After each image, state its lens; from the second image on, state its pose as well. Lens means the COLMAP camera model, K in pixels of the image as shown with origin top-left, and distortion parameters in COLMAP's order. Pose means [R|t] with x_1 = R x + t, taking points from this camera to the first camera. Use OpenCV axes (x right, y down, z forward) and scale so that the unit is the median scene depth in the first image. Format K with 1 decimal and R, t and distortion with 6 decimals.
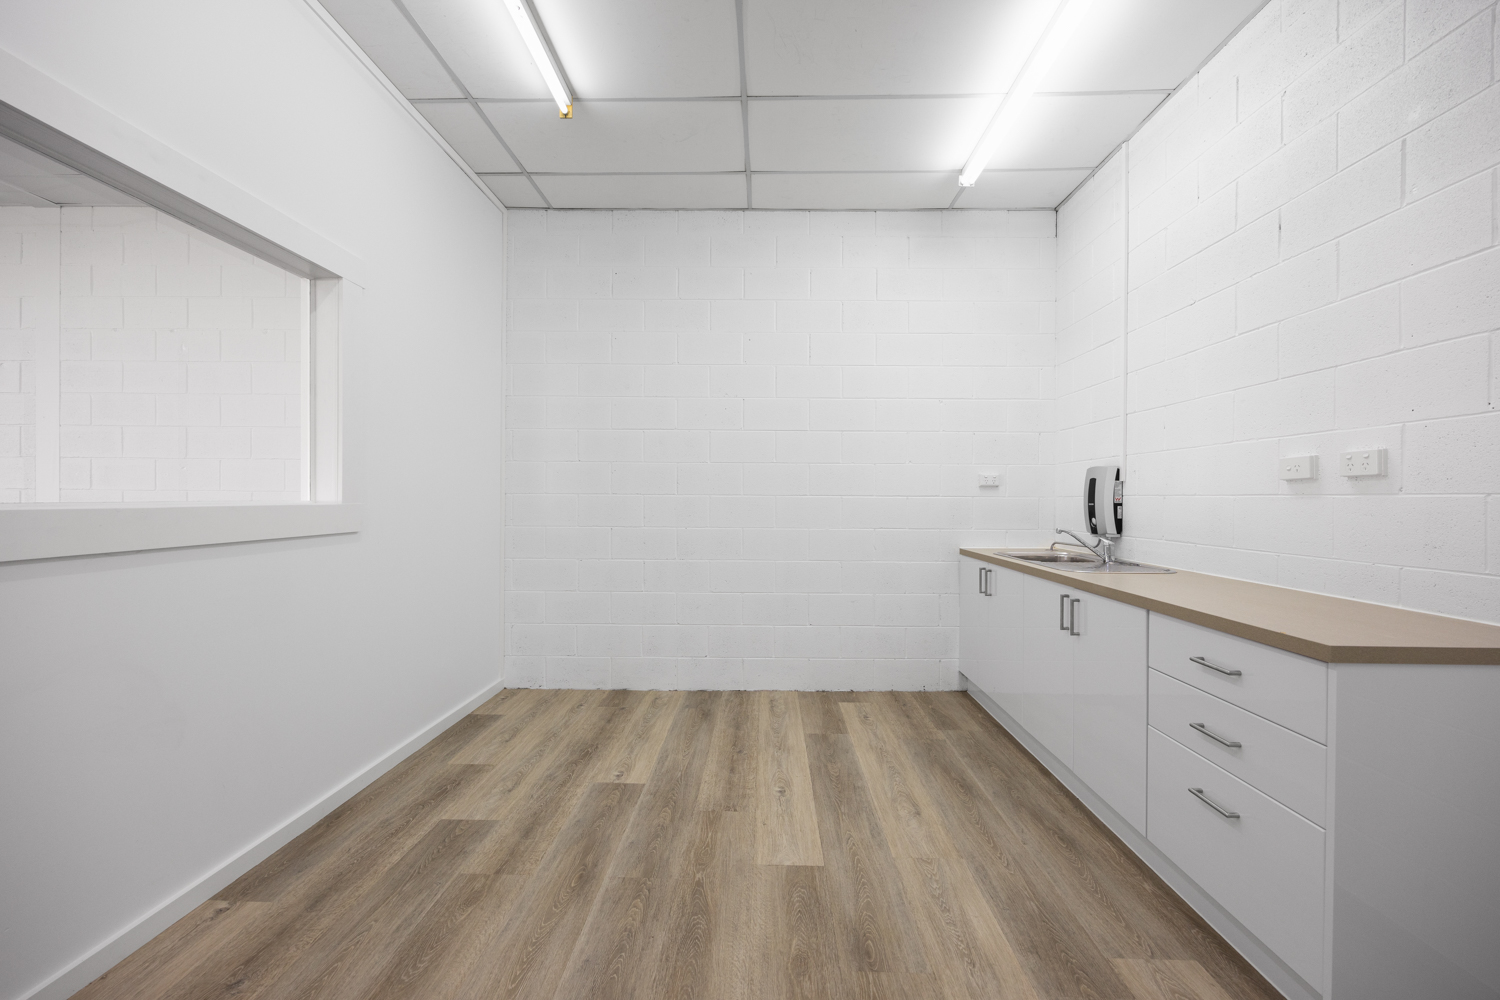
lens RADIAL K [[601.7, 0, 751.2], [0, 601.7, 494.2], [0, 0, 1]] dist [-0.003839, -0.000009]
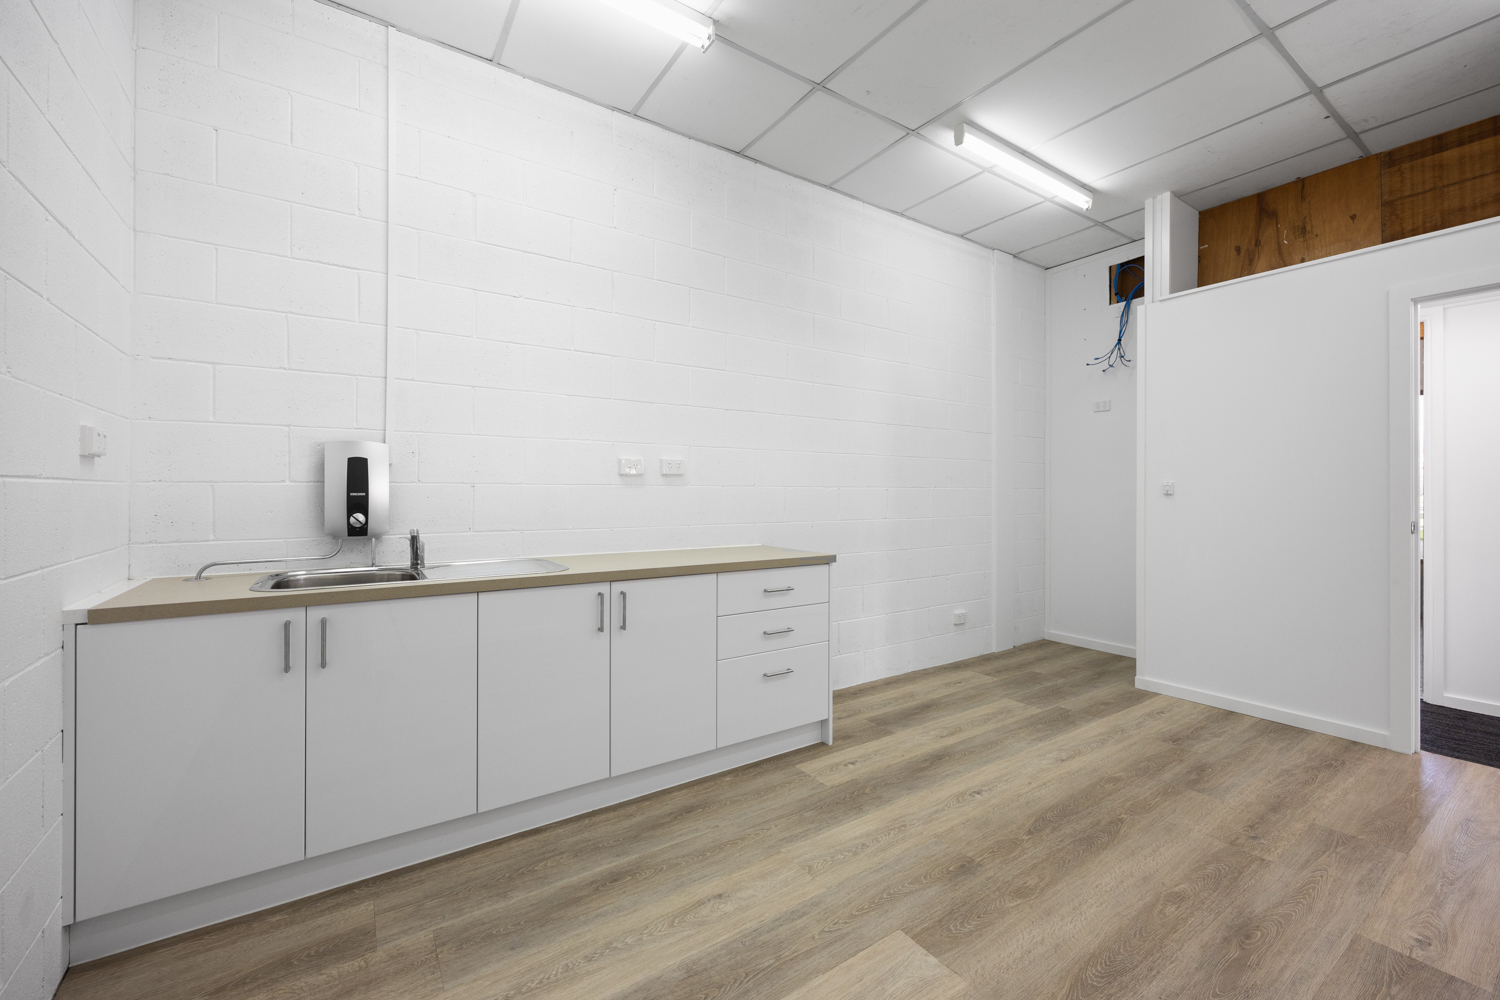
lens RADIAL K [[601.7, 0, 751.2], [0, 601.7, 494.2], [0, 0, 1]] dist [-0.003839, -0.000009]
pose [[-0.581637, -0.007386, 0.813415, -0.435388], [-0.009399, 0.999953, 0.002360, 0.016475], [-0.813394, -0.006273, -0.581680, 1.673025]]
